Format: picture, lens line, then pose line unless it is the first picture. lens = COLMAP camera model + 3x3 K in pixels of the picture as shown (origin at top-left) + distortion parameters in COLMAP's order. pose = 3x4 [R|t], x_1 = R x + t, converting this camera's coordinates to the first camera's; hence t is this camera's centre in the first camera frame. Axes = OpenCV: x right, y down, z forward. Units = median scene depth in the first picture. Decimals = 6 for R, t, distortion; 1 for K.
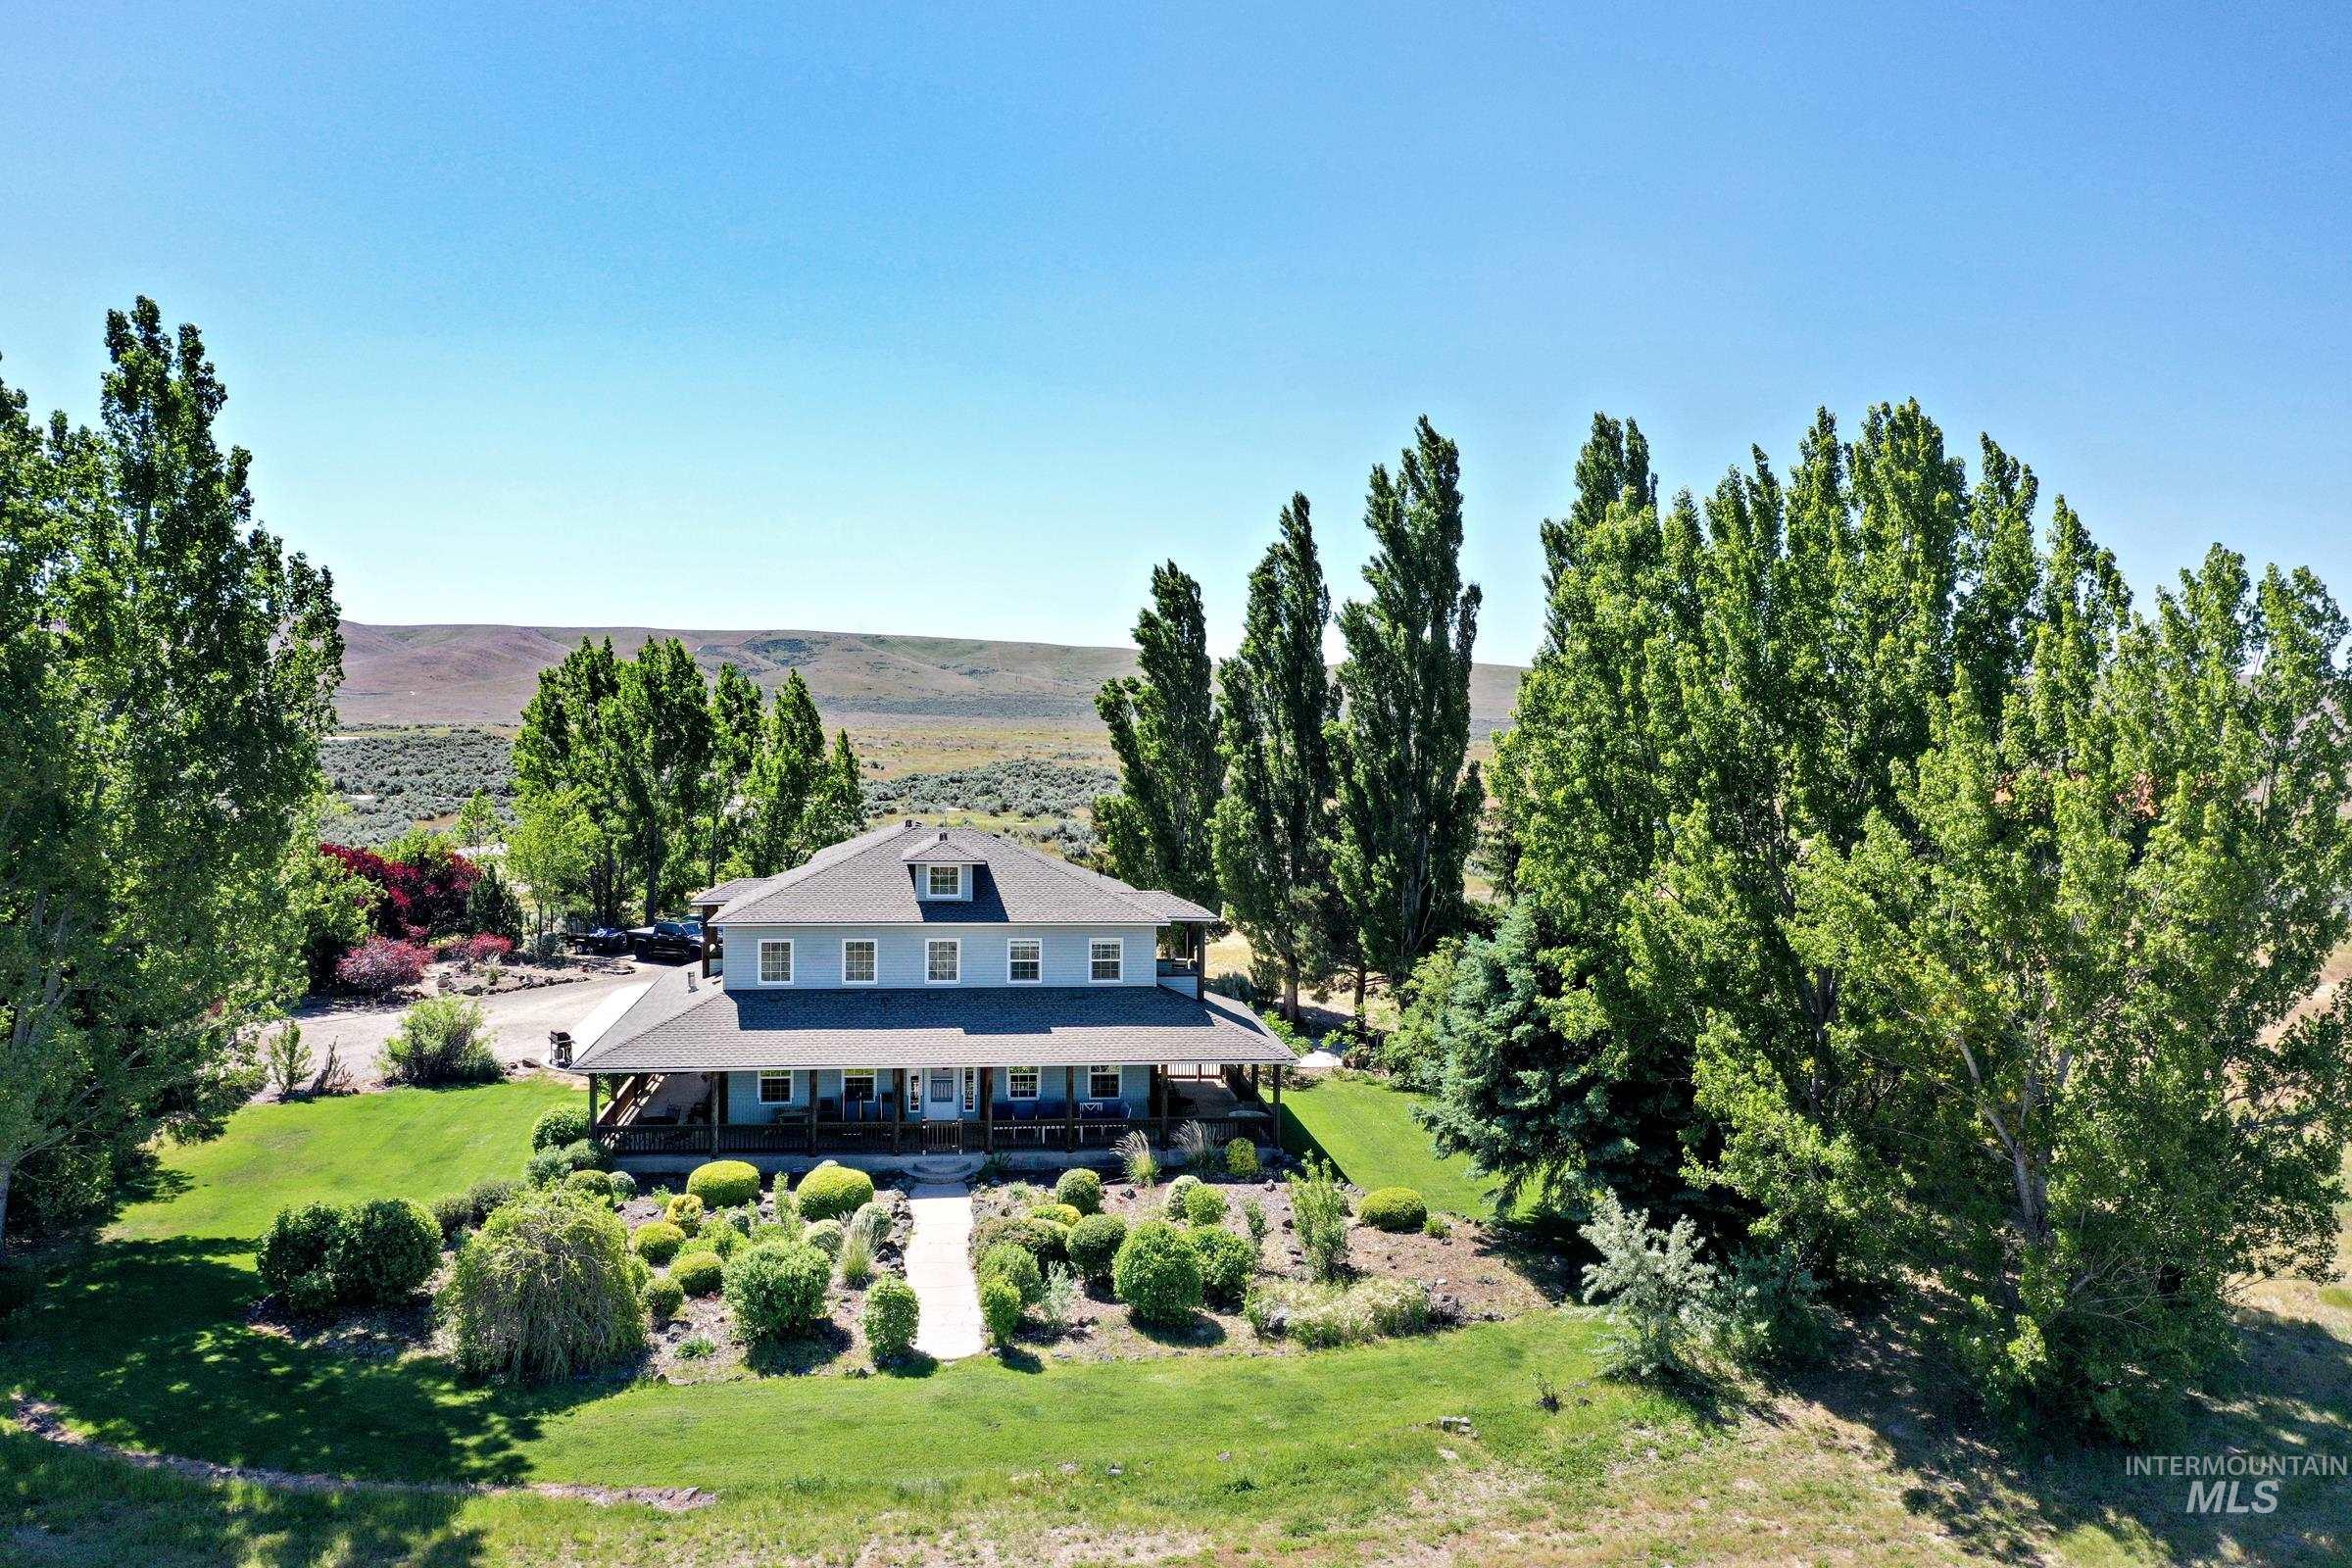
lens RADIAL K [[1774.1, 0, 1165.0], [0, 1774.1, 826.2], [0, 0, 1]] dist [0.011290, 0.002506]
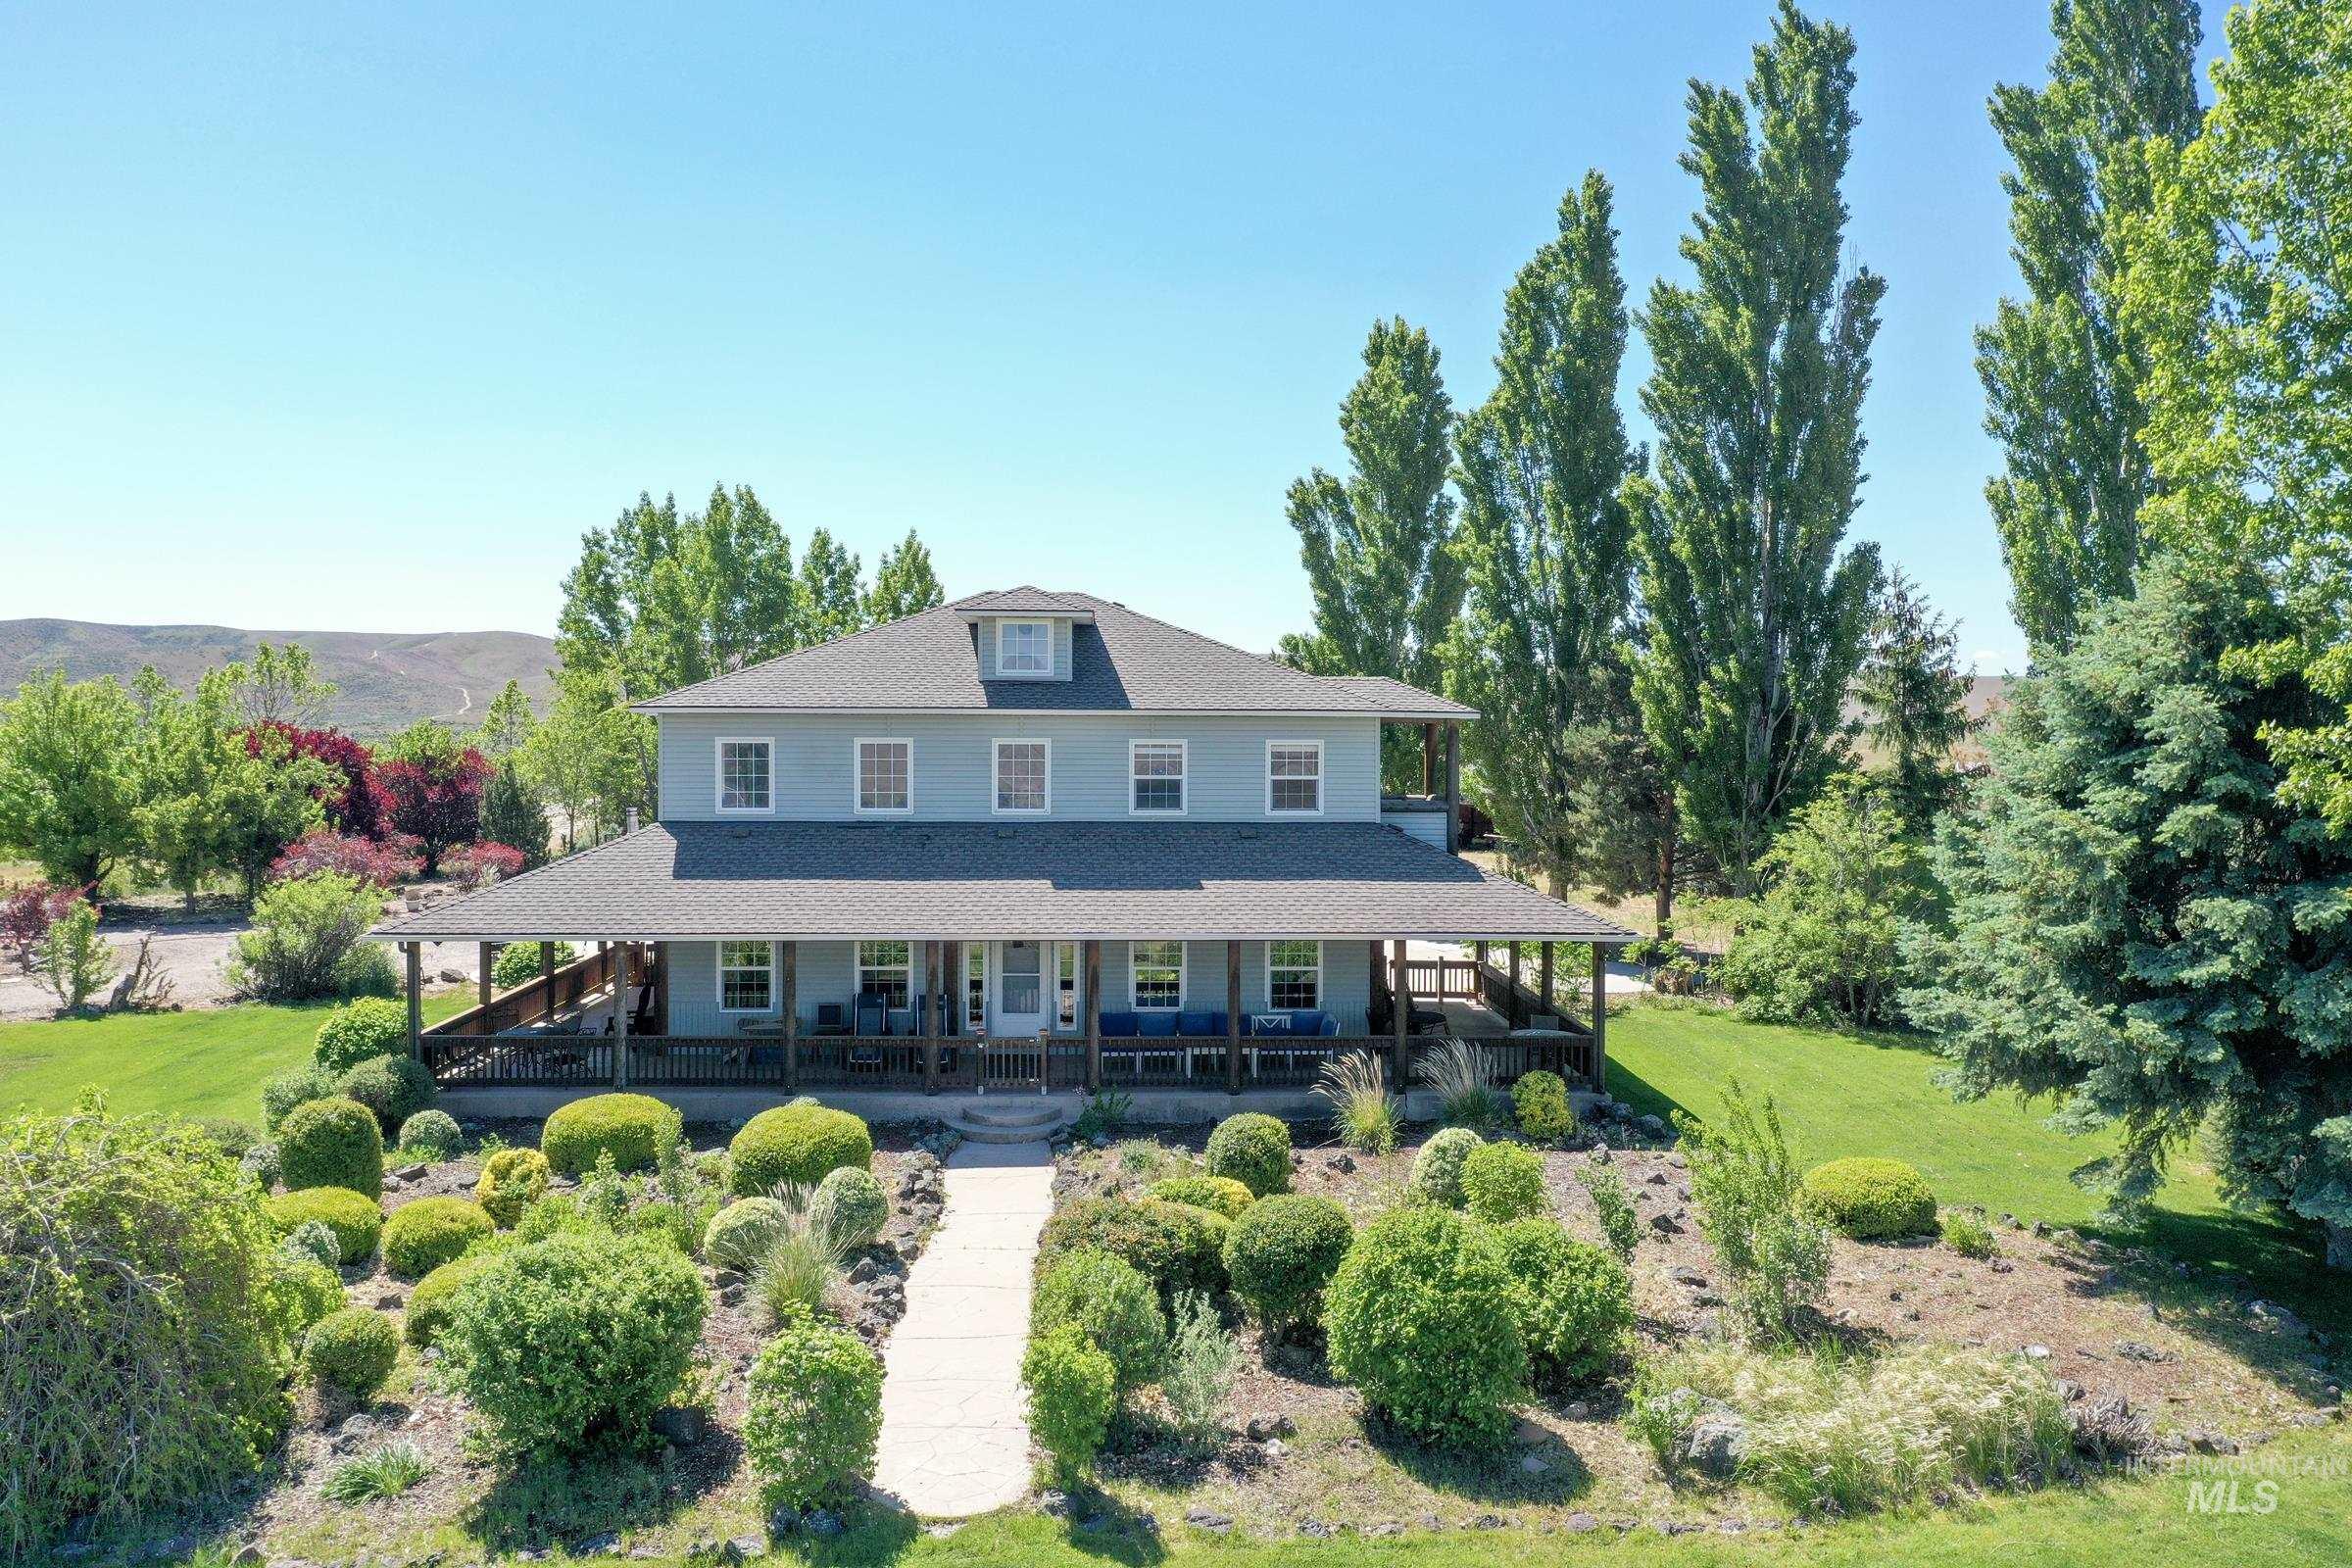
lens RADIAL K [[1774.1, 0, 1165.0], [0, 1774.1, 826.2], [0, 0, 1]] dist [0.011290, 0.002506]
pose [[0.995148, -0.004884, -0.098269, -0.022233], [0.004231, 0.999968, -0.006845, 0.115780], [0.098299, 0.006396, 0.995136, 0.489874]]
